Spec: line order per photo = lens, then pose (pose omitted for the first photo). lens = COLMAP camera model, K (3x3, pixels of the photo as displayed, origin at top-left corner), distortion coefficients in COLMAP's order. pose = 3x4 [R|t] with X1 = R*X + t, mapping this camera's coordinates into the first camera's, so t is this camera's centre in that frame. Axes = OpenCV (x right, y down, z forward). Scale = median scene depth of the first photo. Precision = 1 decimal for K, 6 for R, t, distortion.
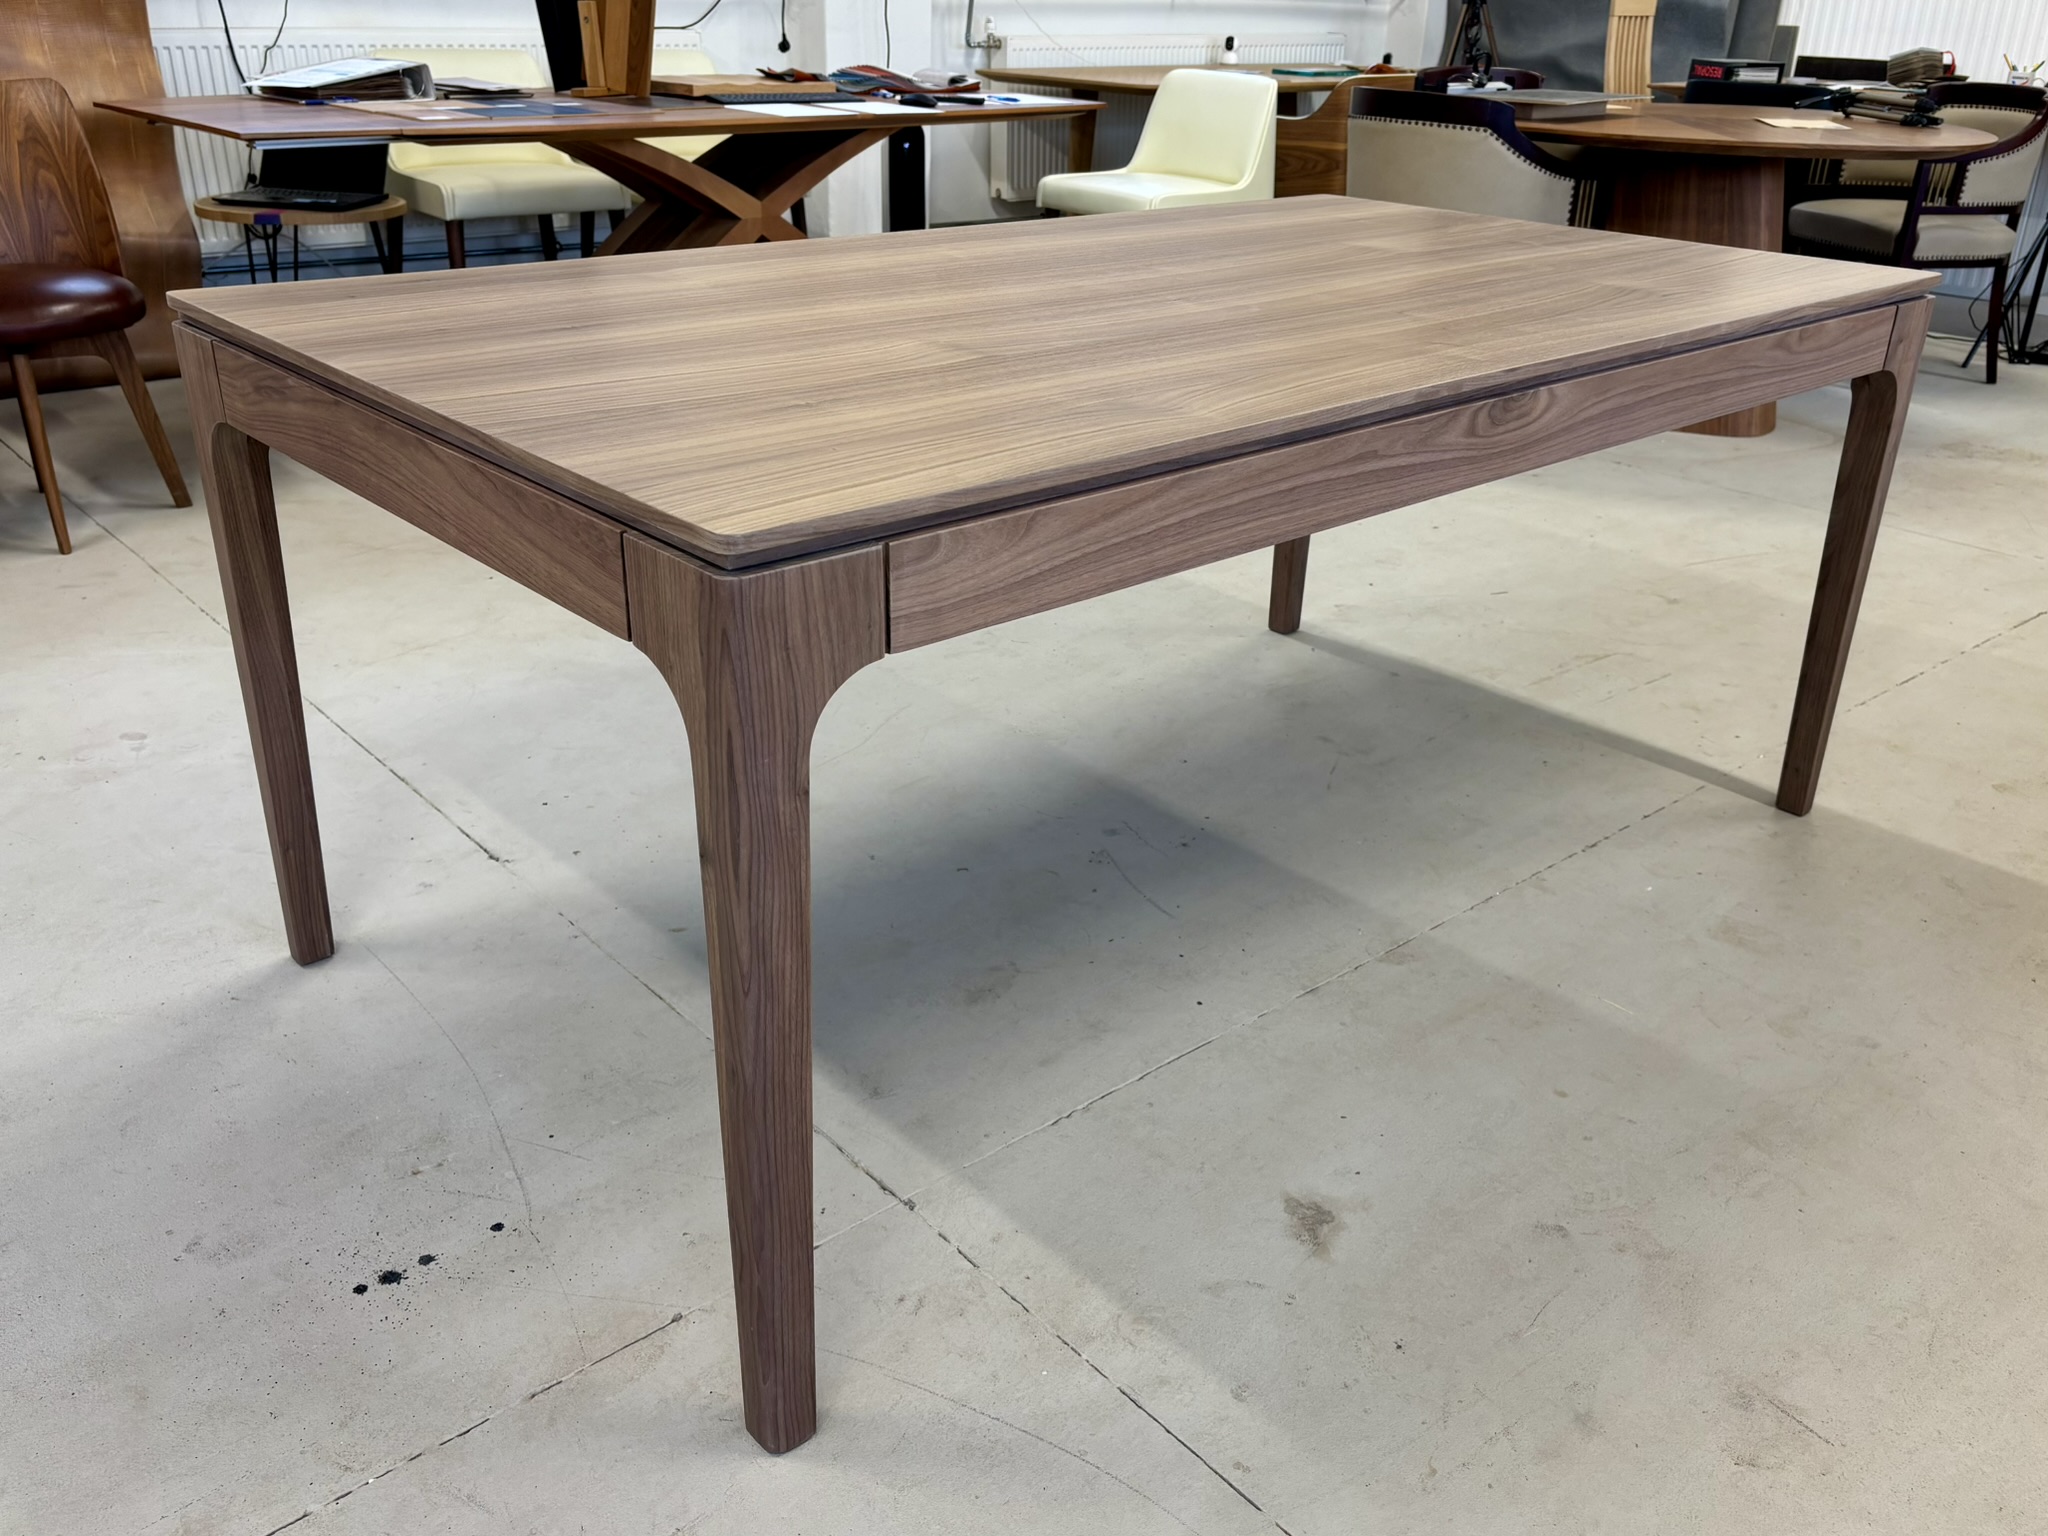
lens RADIAL K [[1706.9, 0, 1038.9], [0, 1706.9, 764.3], [0, 0, 1]] dist [0.073134, -0.084238]
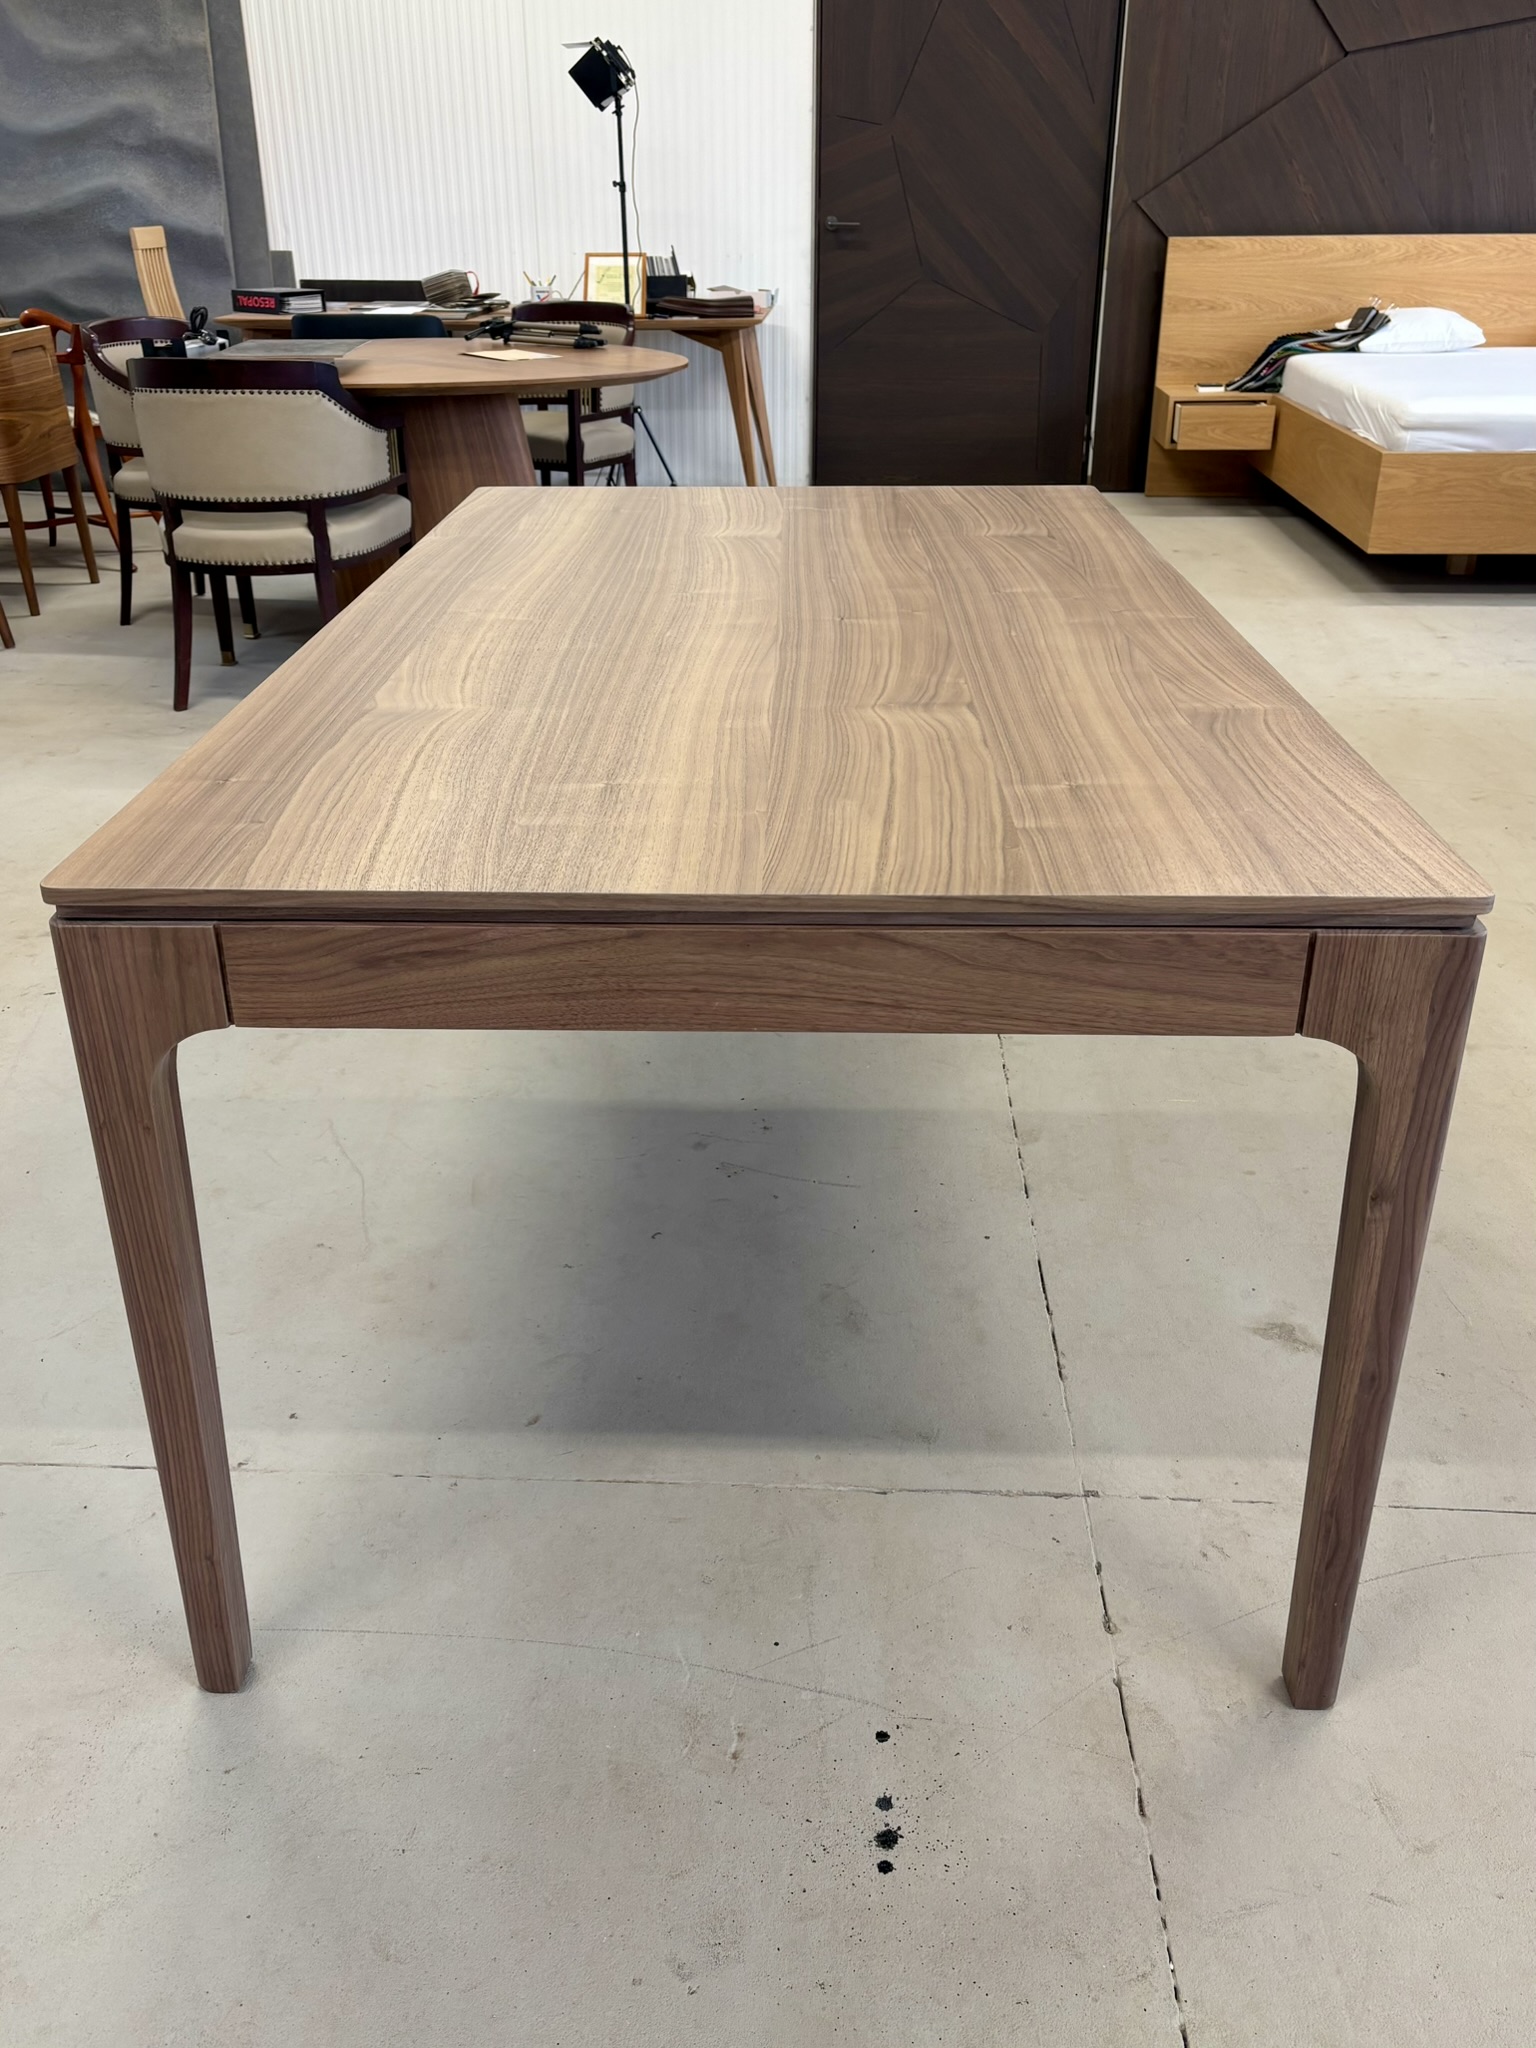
lens RADIAL K [[1746.7, 0, 768.0], [0, 1746.7, 1024.0], [0, 0, 1]] dist [-0.005220, 0.057646]
pose [[0.682690, -0.341457, 0.646020, -0.716589], [0.322135, 0.934191, 0.153351, -0.216051], [-0.655869, 0.103415, 0.747758, 0.261746]]
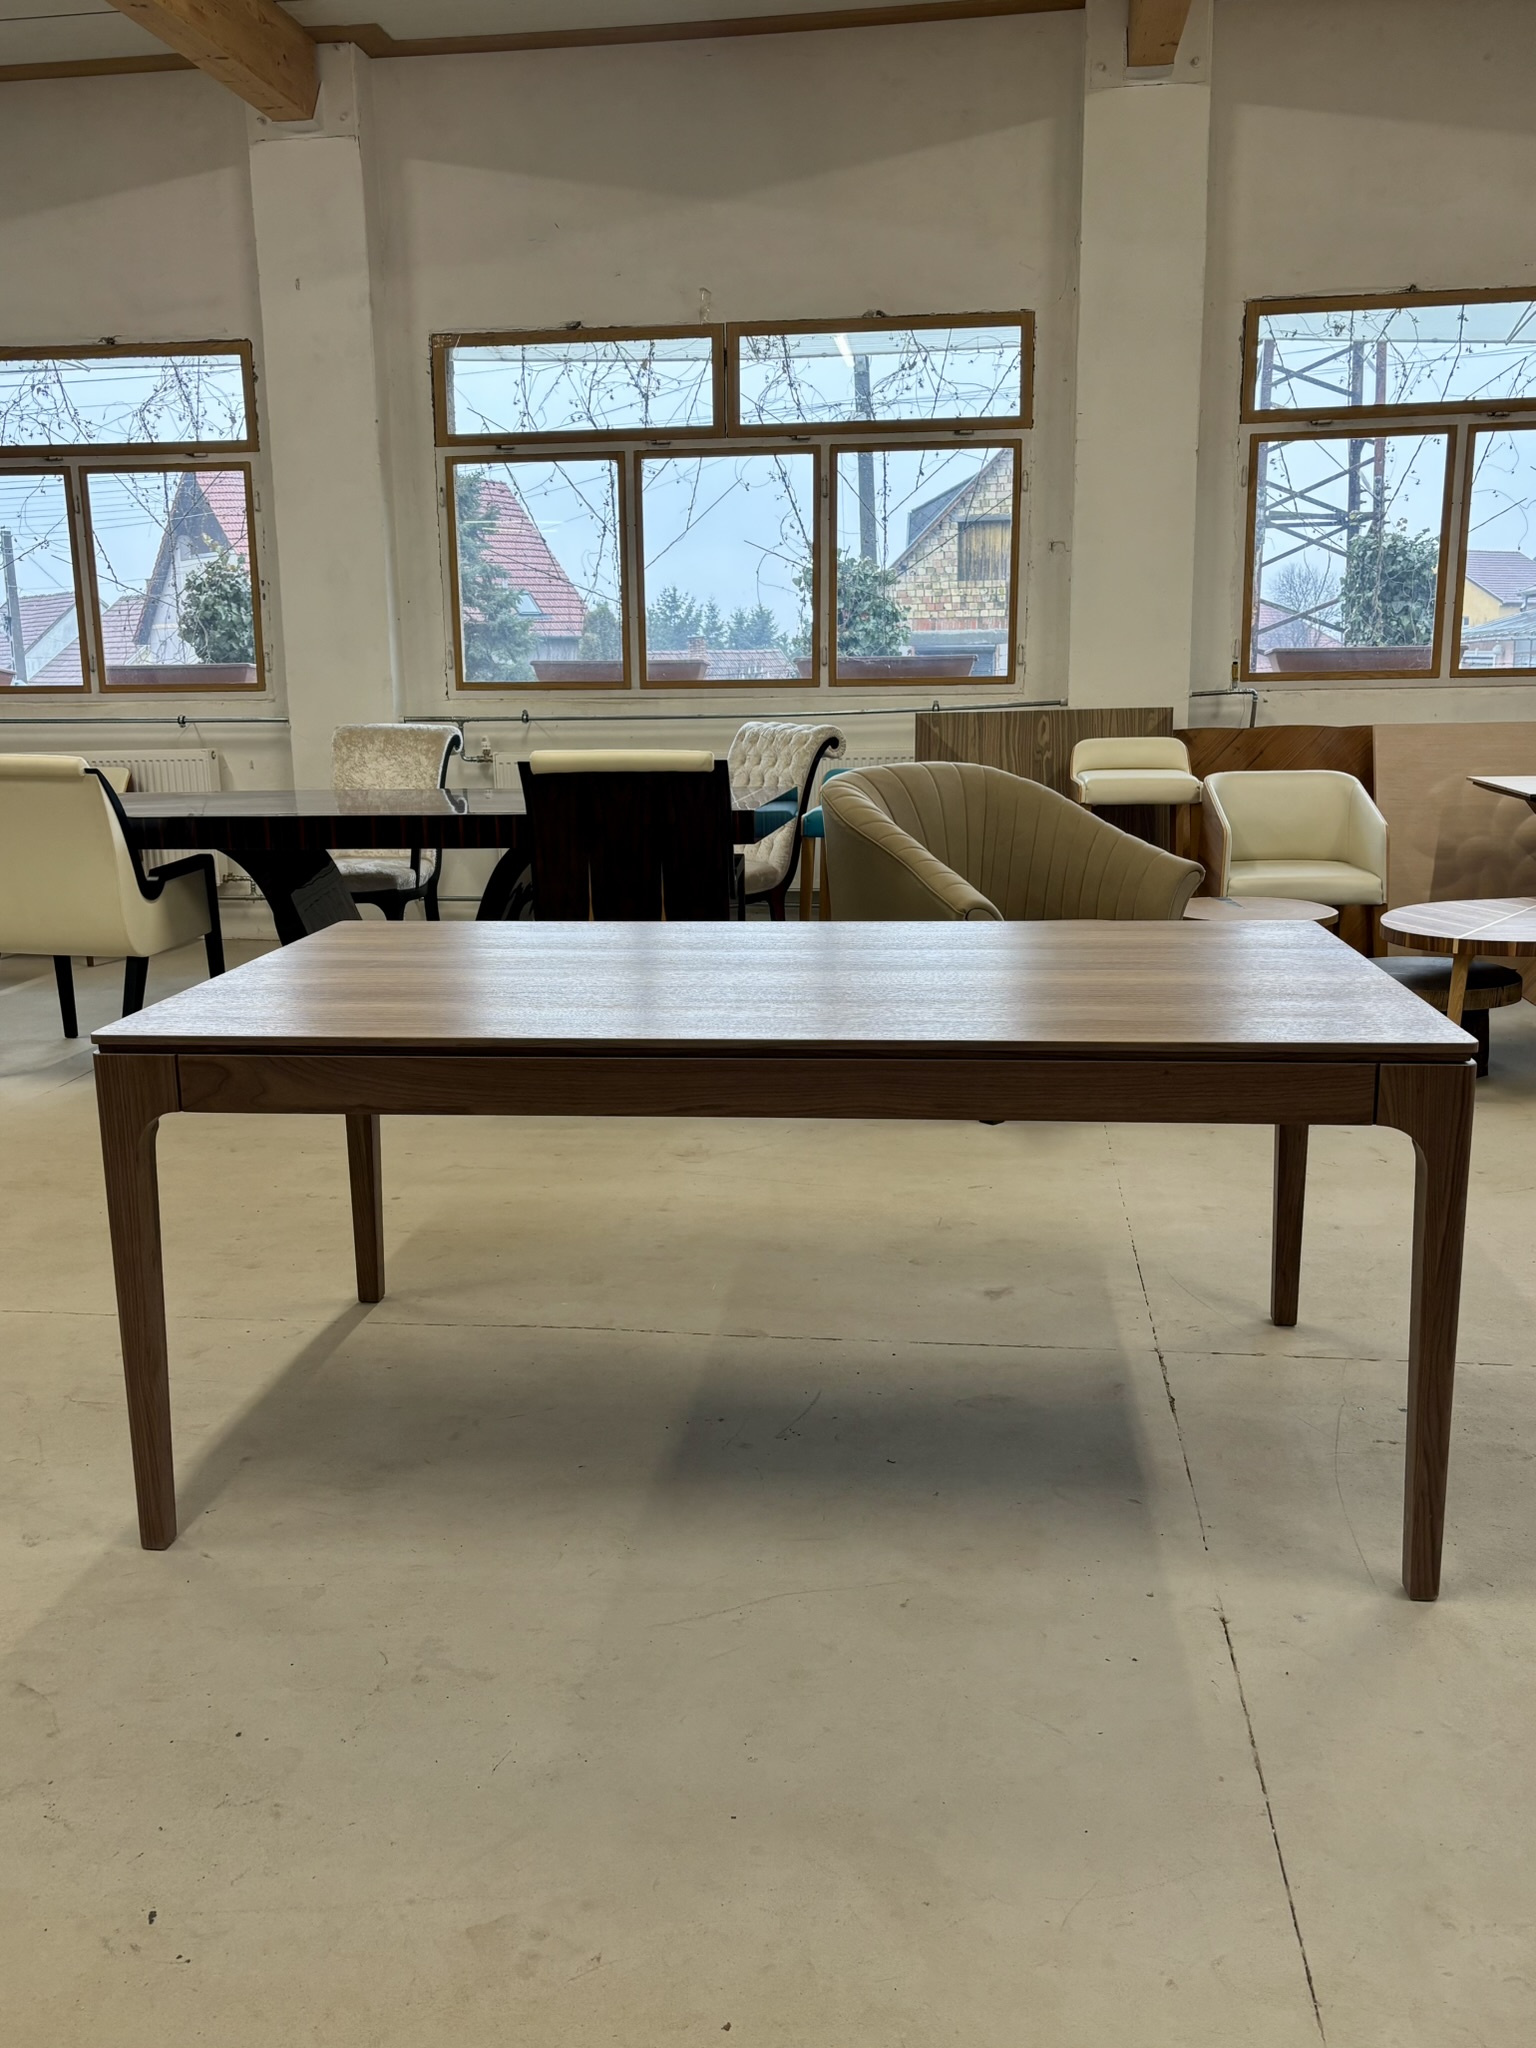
lens RADIAL K [[1749.8, 0, 768.0], [0, 1749.8, 1024.0], [0, 0, 1]] dist [-0.000150, -0.001814]
pose [[-0.671399, -0.170486, 0.721220, -0.981041], [0.312246, 0.817508, 0.483924, -0.966610], [-0.672105, 0.550104, -0.495641, 1.804285]]
